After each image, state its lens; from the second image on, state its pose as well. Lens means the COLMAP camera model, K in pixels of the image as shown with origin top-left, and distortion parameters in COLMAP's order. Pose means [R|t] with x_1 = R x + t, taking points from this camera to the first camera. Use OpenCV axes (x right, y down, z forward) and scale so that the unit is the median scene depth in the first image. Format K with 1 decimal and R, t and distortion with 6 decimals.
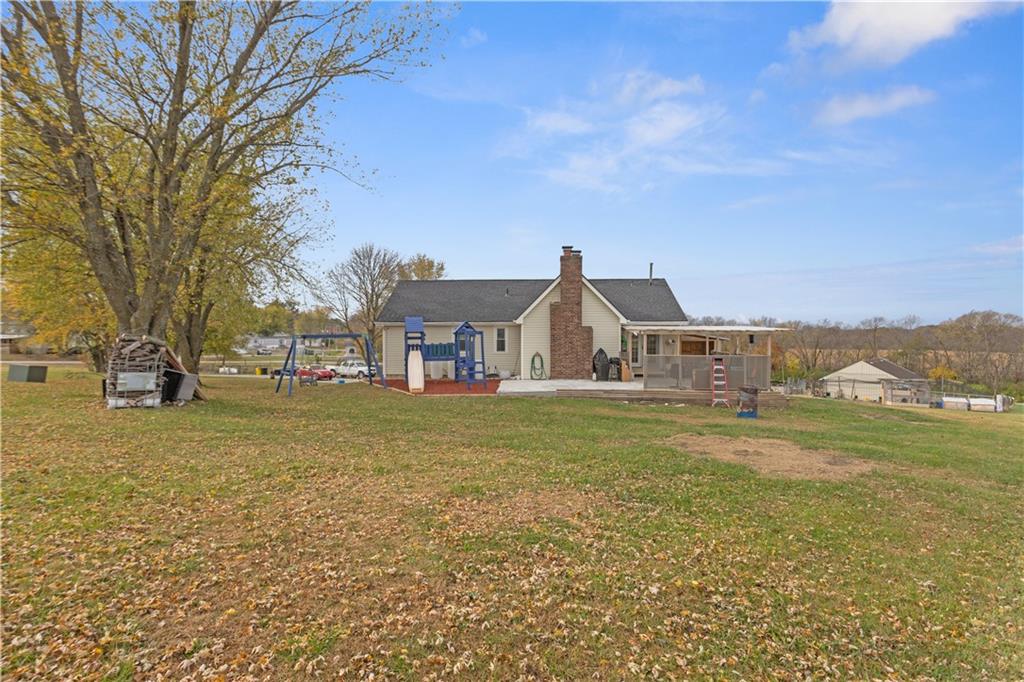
lens RADIAL K [[482.2, 0, 506.6], [0, 482.2, 338.8], [0, 0, 1]] dist [0.003540, 0.001270]
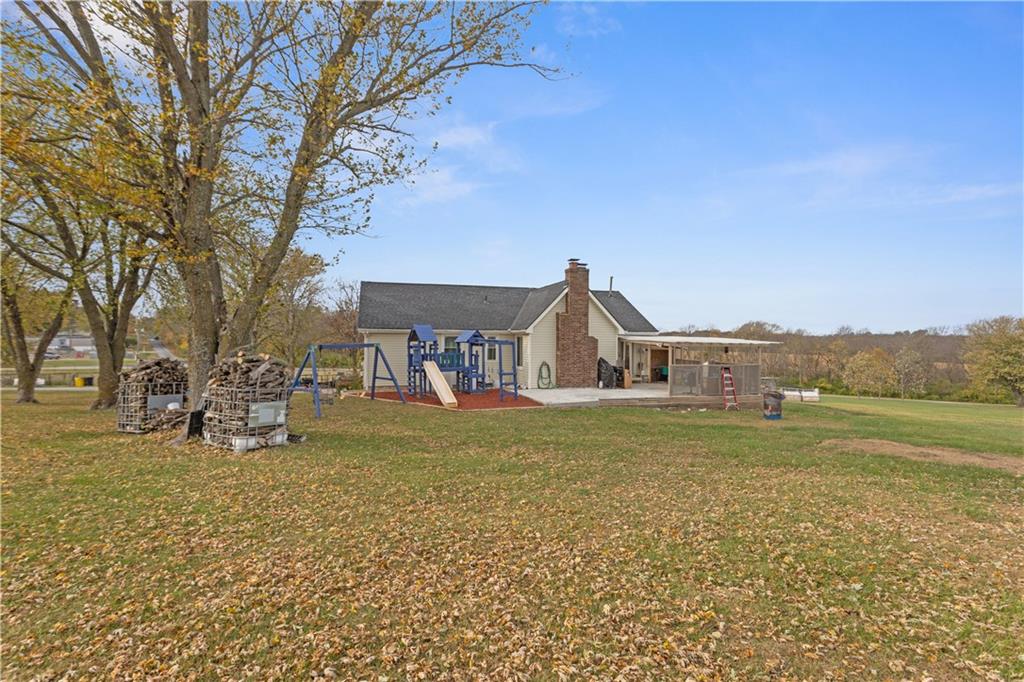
lens RADIAL K [[482.2, 0, 506.6], [0, 482.2, 338.8], [0, 0, 1]] dist [0.003540, 0.001270]
pose [[0.942146, 0.007532, 0.335117, -0.359063], [-0.007399, 0.999971, -0.001674, -0.017945], [-0.335120, -0.000903, 0.942175, 0.077600]]
